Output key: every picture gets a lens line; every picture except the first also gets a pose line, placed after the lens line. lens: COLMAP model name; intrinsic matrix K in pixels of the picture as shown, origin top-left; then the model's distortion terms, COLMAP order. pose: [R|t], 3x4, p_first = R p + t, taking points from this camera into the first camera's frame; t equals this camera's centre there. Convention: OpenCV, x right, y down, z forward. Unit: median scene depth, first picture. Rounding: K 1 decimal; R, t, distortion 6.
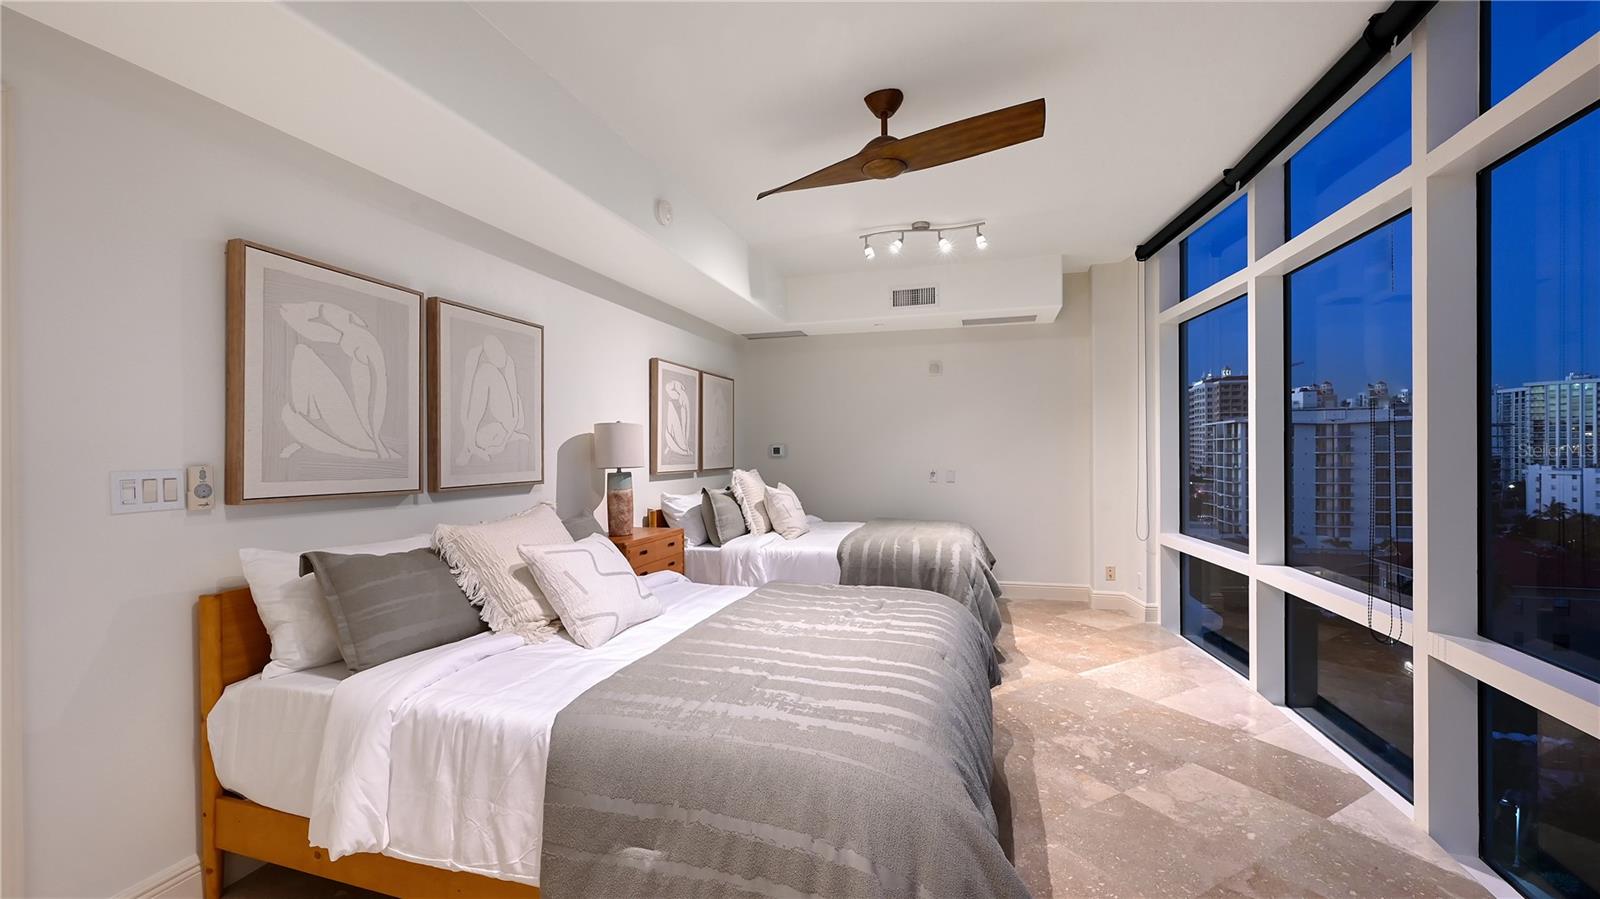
lens RADIAL K [[638.4, 0, 803.5], [0, 638.4, 455.1], [0, 0, 1]] dist [-0.003941, 0.000170]
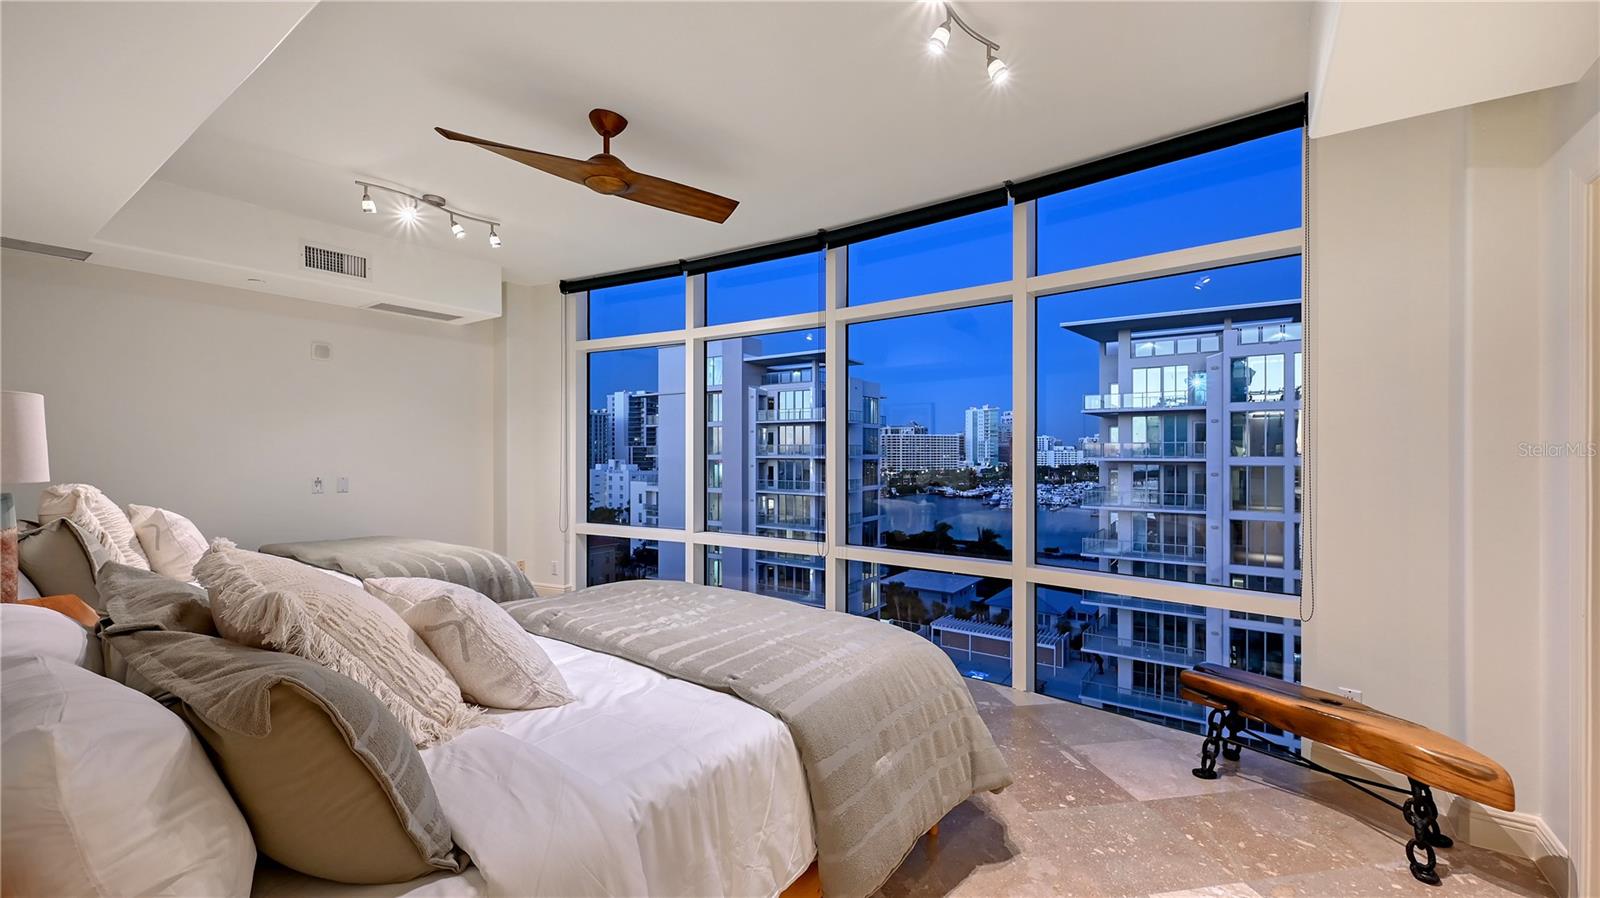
lens RADIAL K [[638.4, 0, 804.6], [0, 638.4, 450.4], [0, 0, 1]] dist [-0.003941, 0.000170]
pose [[0.312599, 0.013728, 0.949786, -0.500389], [0.001326, 0.999888, -0.014888, 0.002584], [-0.949884, 0.005914, 0.312546, 0.238948]]
